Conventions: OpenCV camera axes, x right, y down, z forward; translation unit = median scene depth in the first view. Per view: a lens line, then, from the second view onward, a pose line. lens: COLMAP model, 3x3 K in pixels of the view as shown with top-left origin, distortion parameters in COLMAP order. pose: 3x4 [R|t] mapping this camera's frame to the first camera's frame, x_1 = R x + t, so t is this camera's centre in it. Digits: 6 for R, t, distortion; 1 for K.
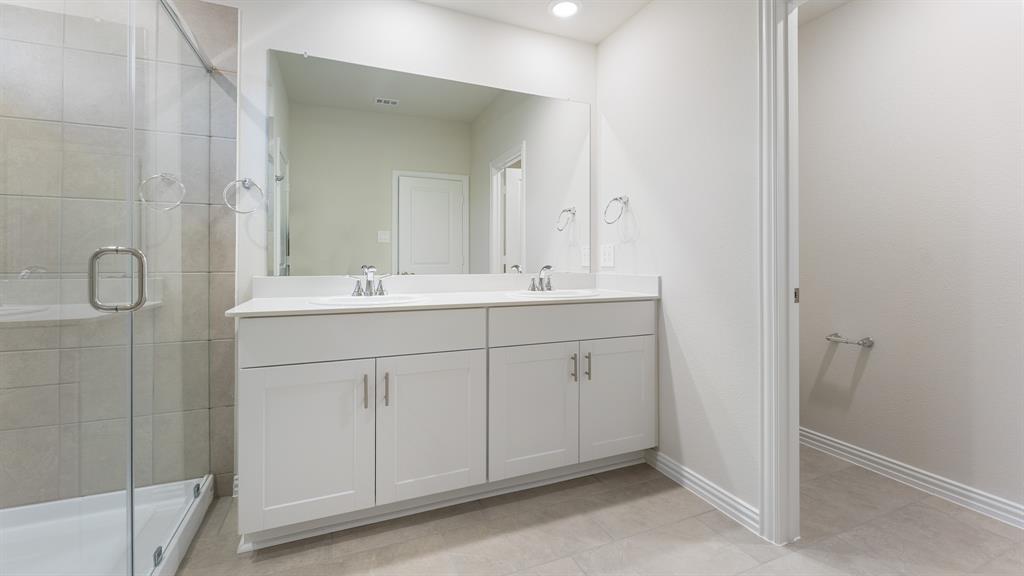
lens RADIAL K [[417.0, 0, 508.7], [0, 417.0, 259.5], [0, 0, 1]] dist [0.000407, 0.000014]
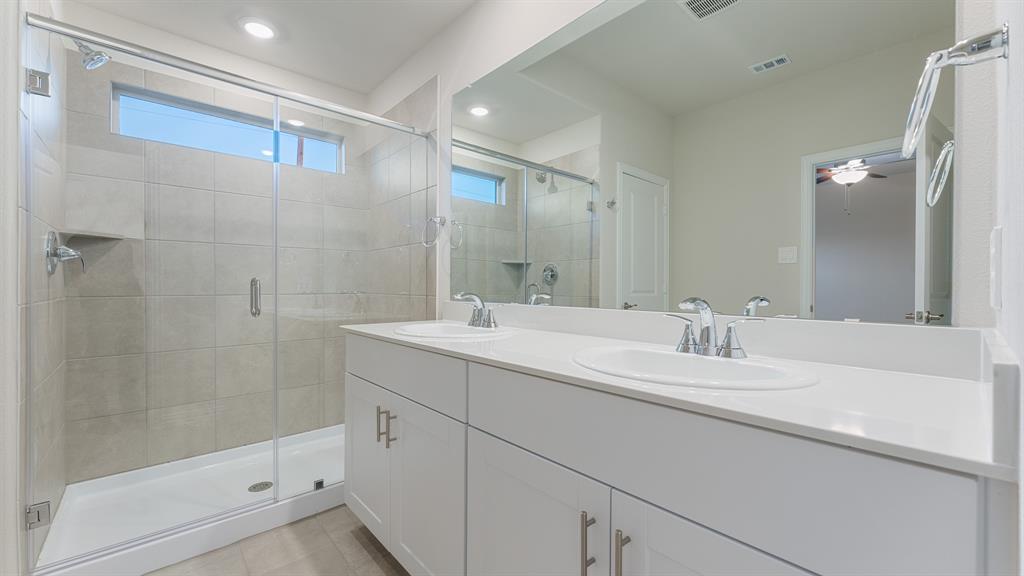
lens RADIAL K [[415.1, 0, 512.0], [0, 415.1, 288.0], [0, 0, 1]] dist [-0.010296, 0.000034]
pose [[0.314490, 0.002151, -0.949258, 0.533374], [-0.001818, 0.999997, 0.001664, 0.003871], [0.949259, 0.001202, 0.314493, 0.815718]]
